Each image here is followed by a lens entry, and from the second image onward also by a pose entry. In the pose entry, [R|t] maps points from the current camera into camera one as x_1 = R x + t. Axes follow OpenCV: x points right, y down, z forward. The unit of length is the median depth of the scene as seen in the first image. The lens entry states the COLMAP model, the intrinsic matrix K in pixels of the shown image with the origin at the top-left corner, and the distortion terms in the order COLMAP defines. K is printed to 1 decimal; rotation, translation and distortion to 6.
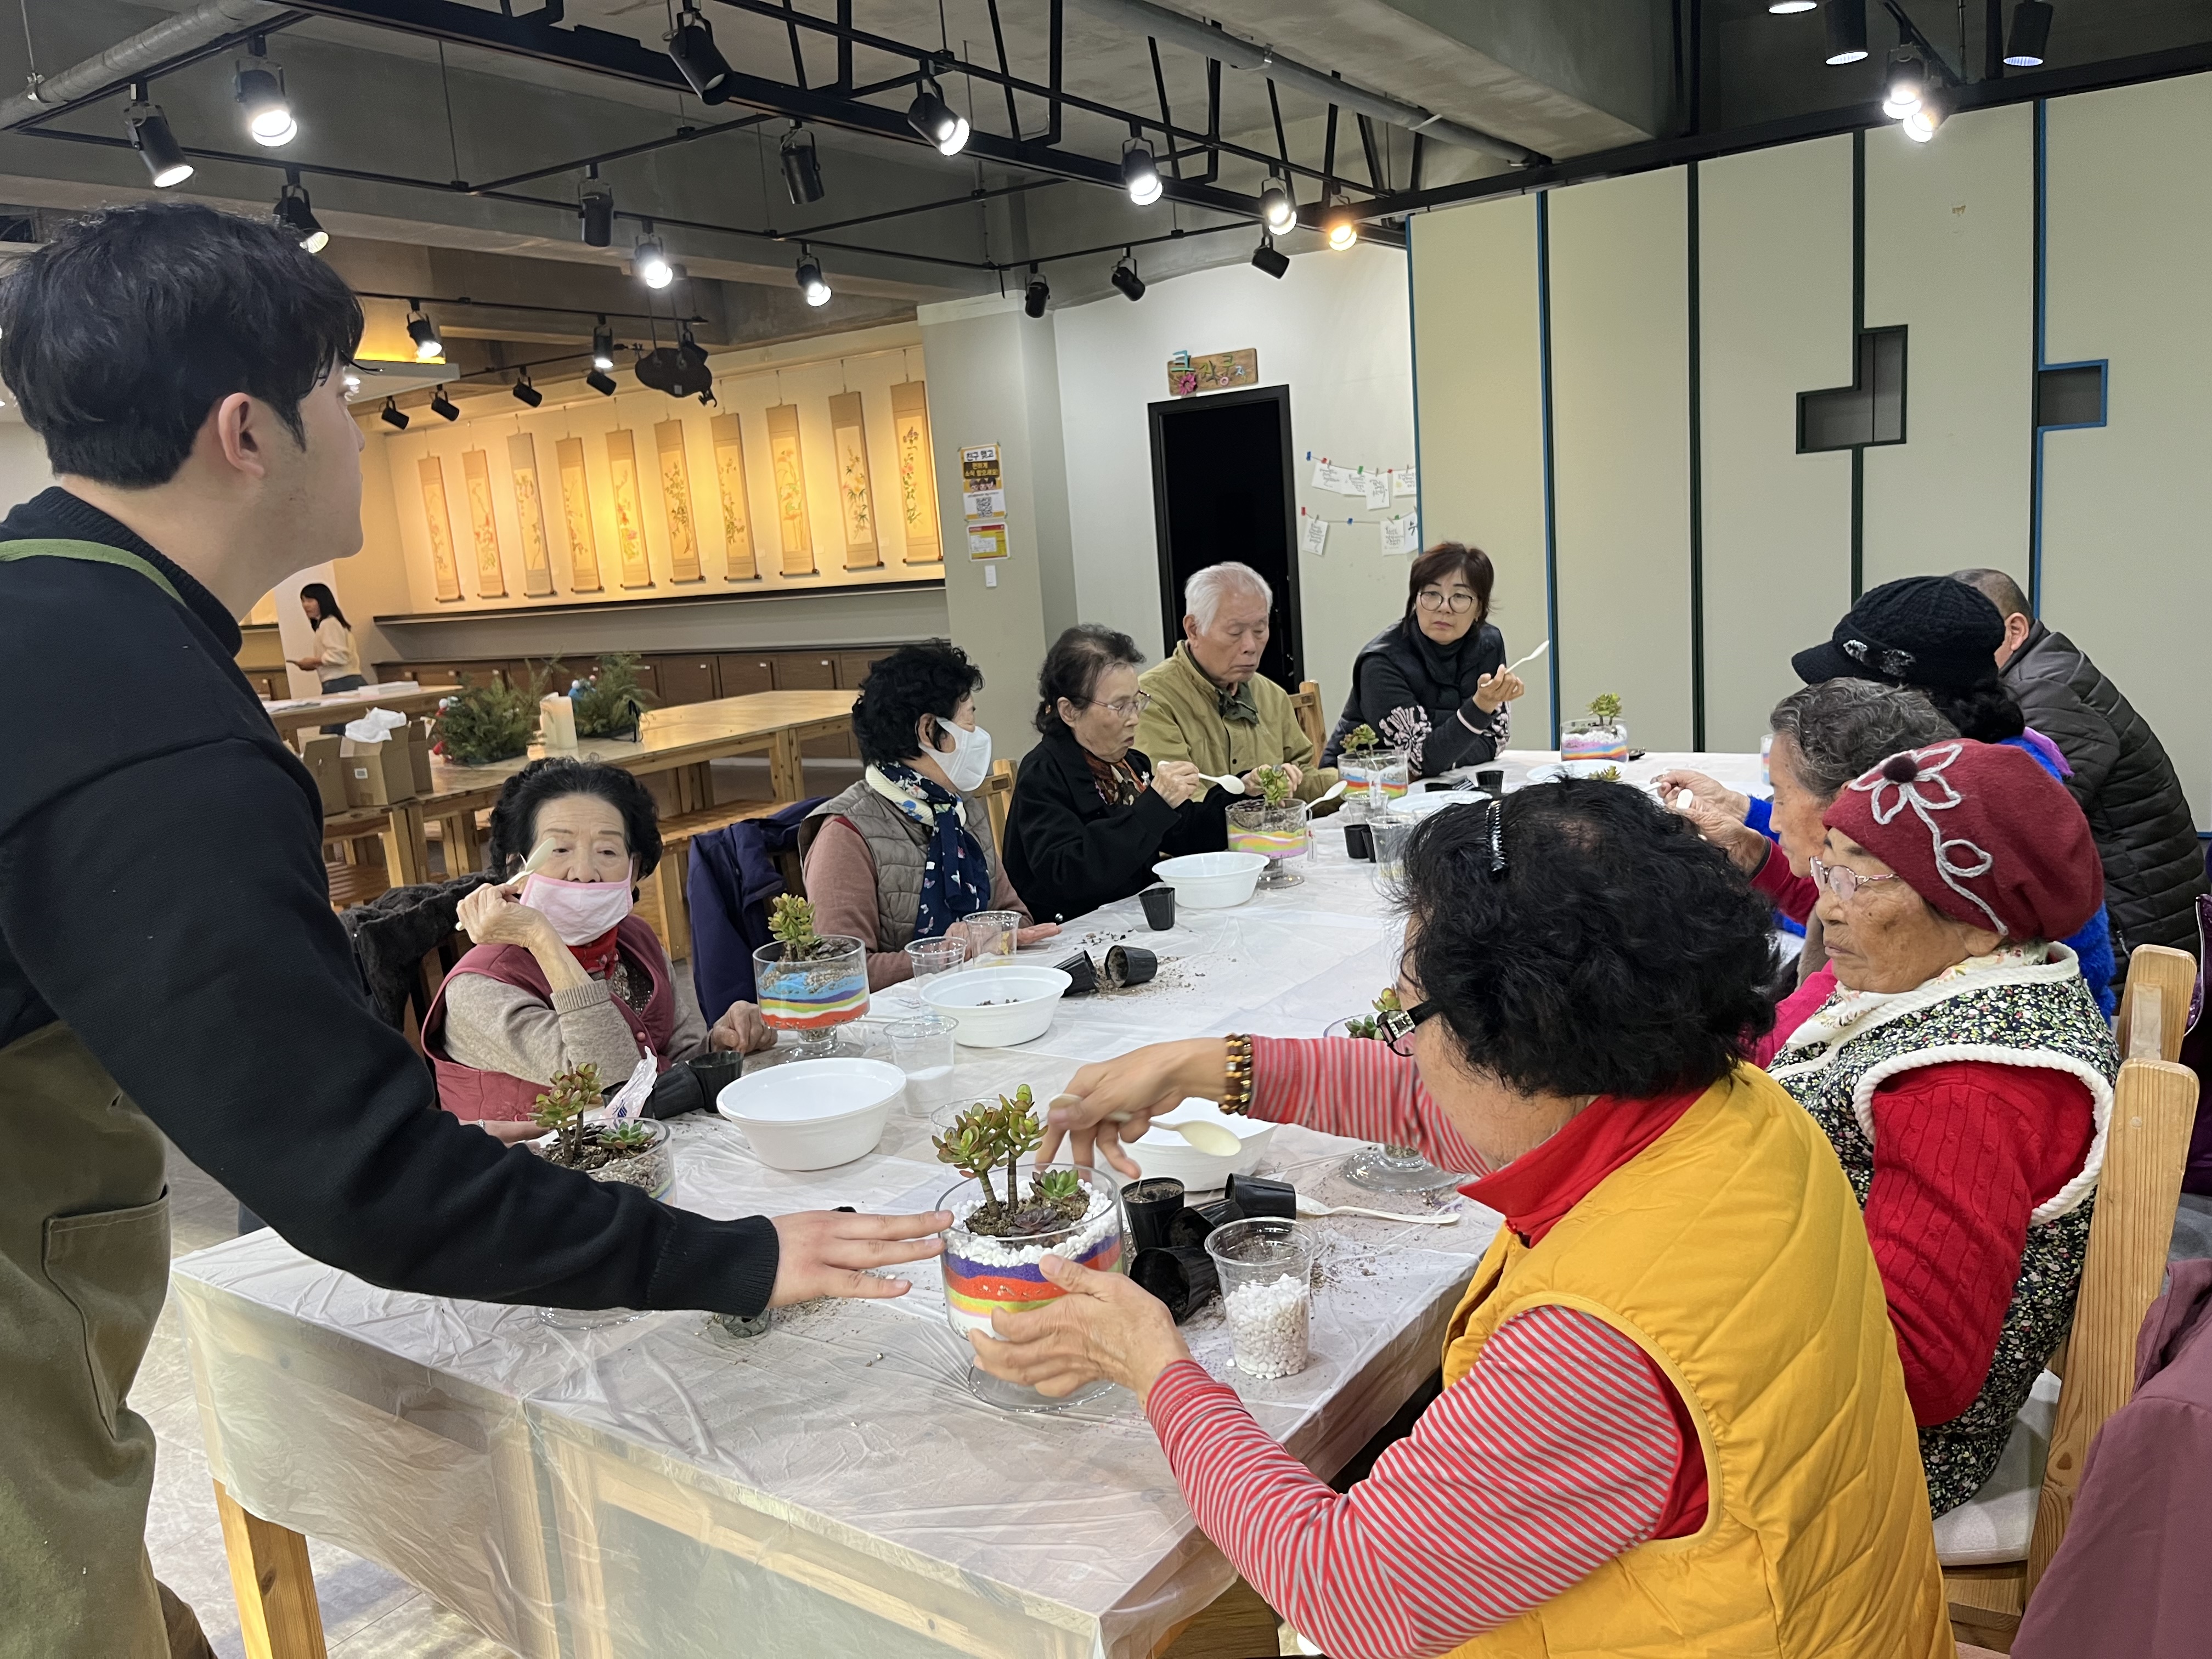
lens RADIAL K [[1679.8, 0, 1096.5], [0, 1679.8, 829.9], [0, 0, 1]] dist [0.082908, -0.125853]
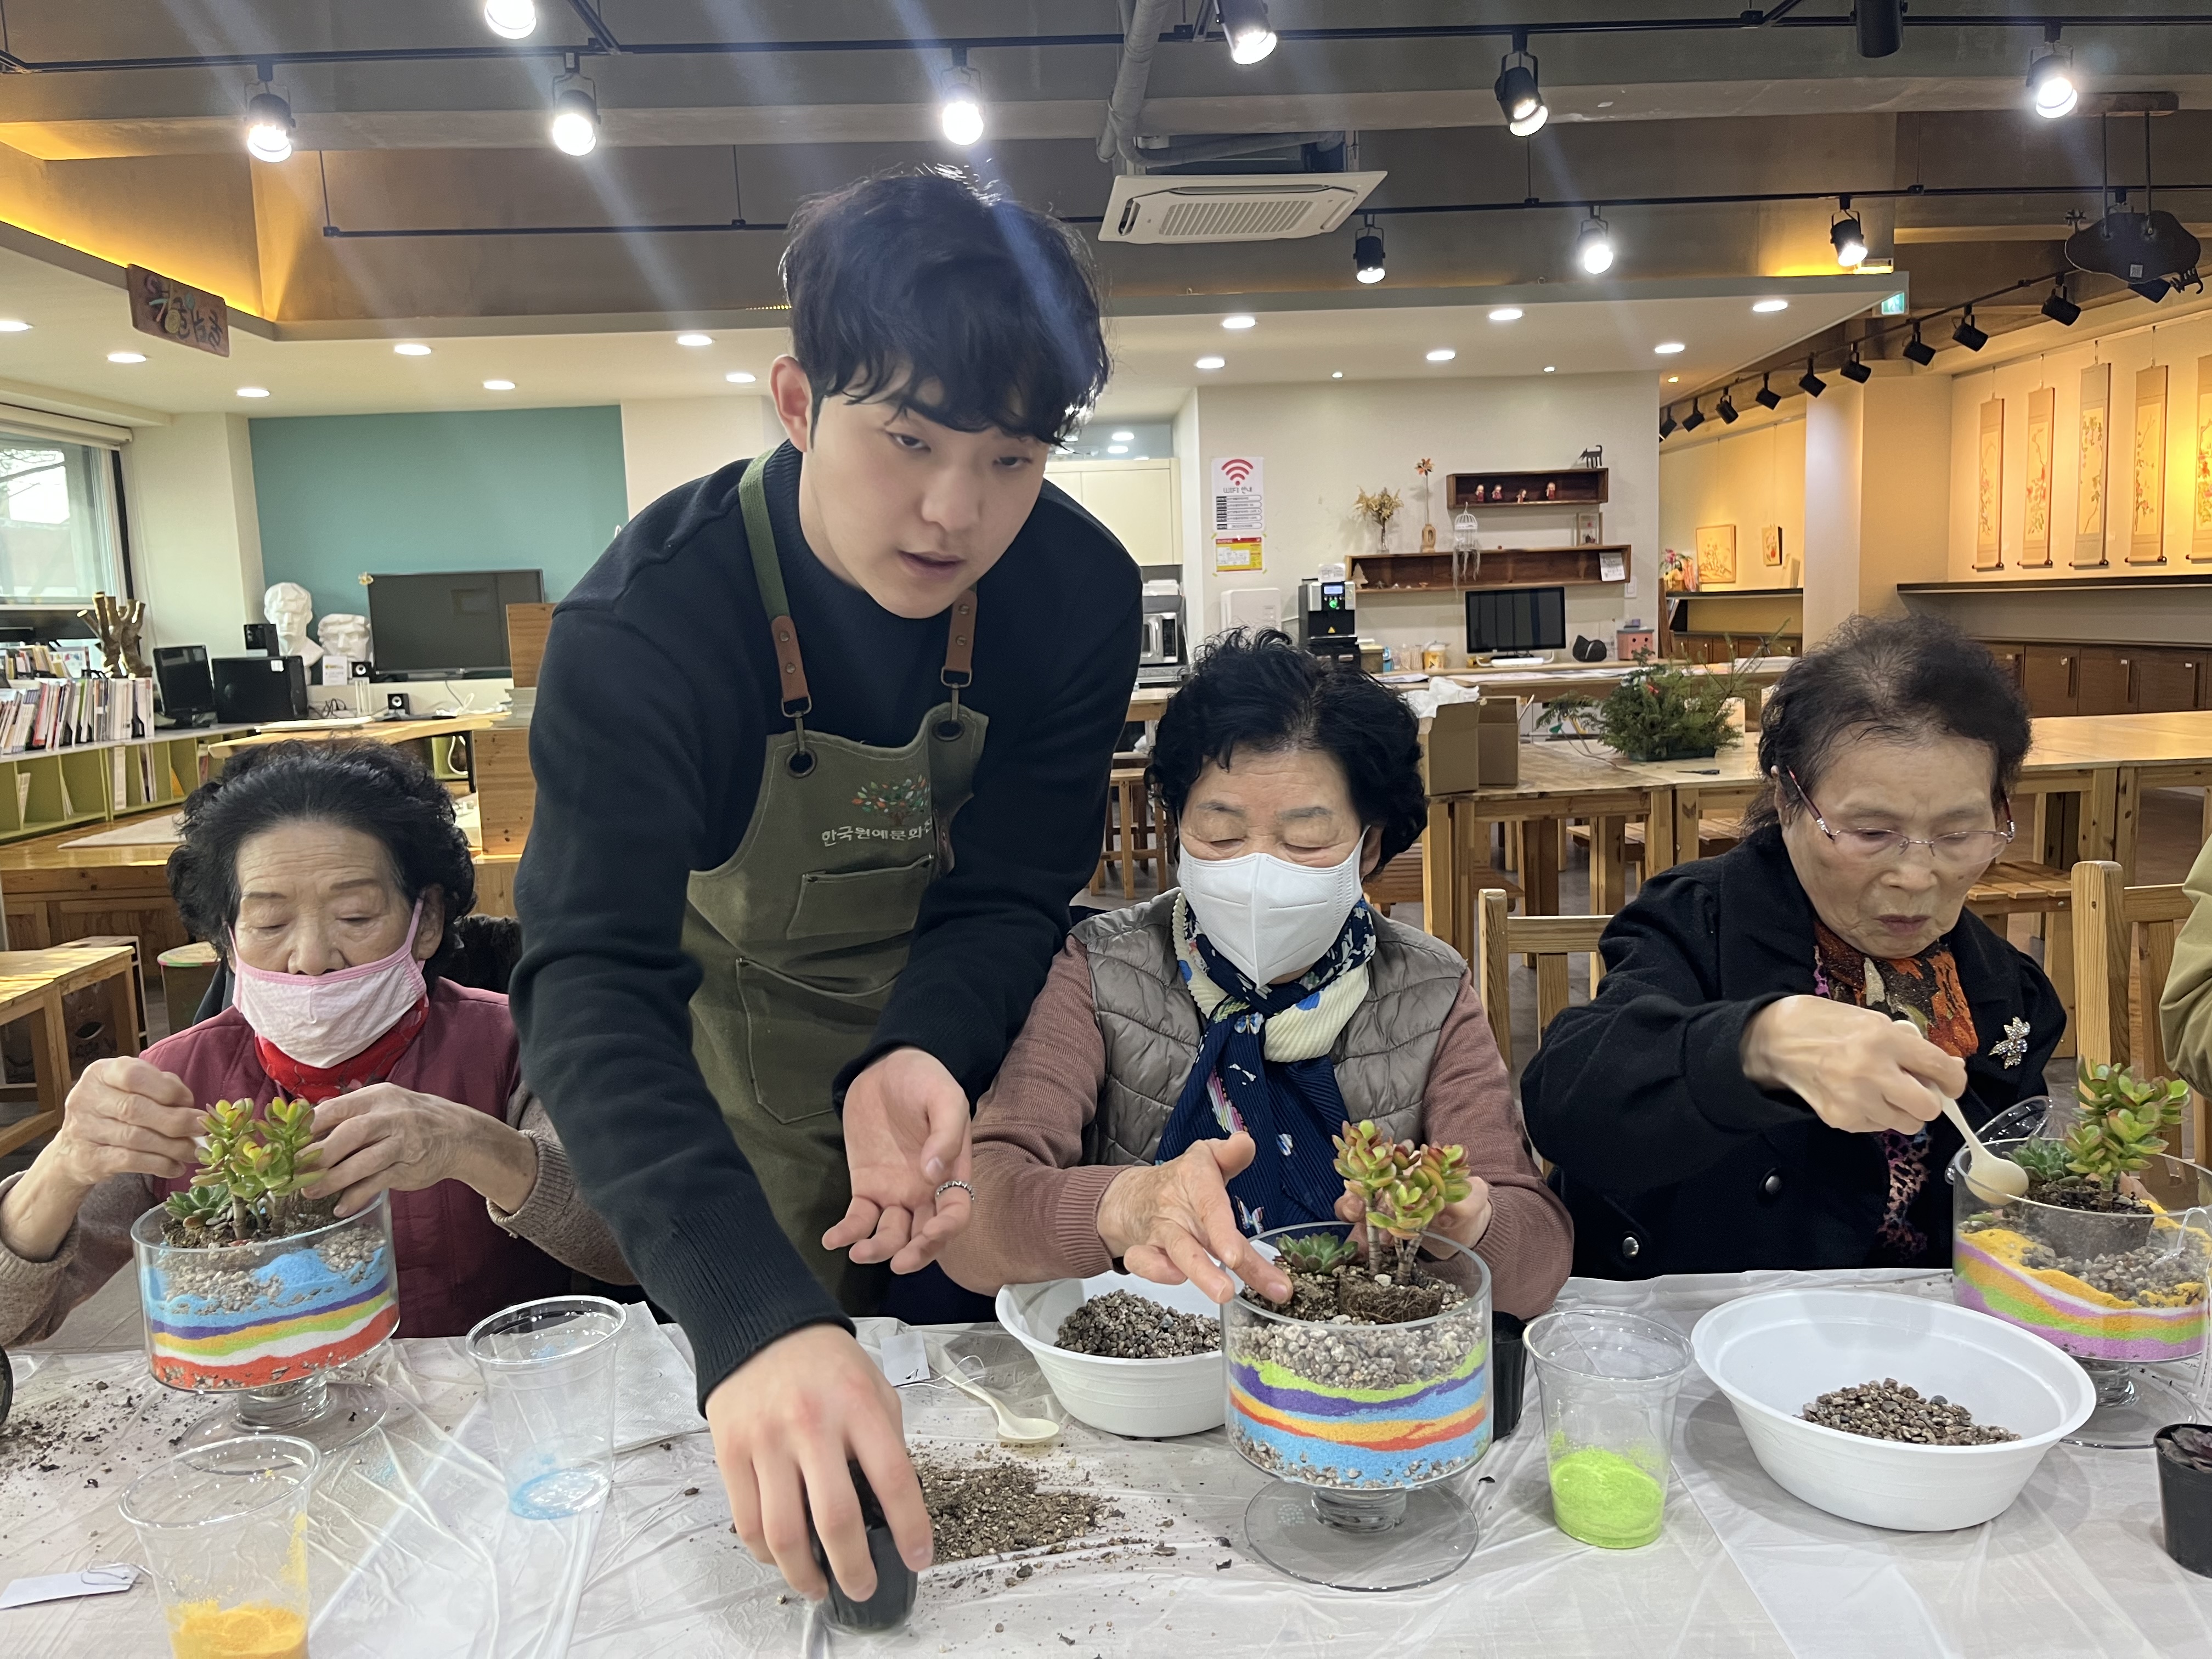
lens RADIAL K [[1679.8, 0, 1096.5], [0, 1679.8, 829.9], [0, 0, 1]] dist [0.082908, -0.125853]
pose [[0.593703, 0.159506, -0.788717, 0.052459], [-0.145642, 0.985269, 0.089625, -0.018971], [0.791394, 0.061659, 0.608188, 0.145446]]
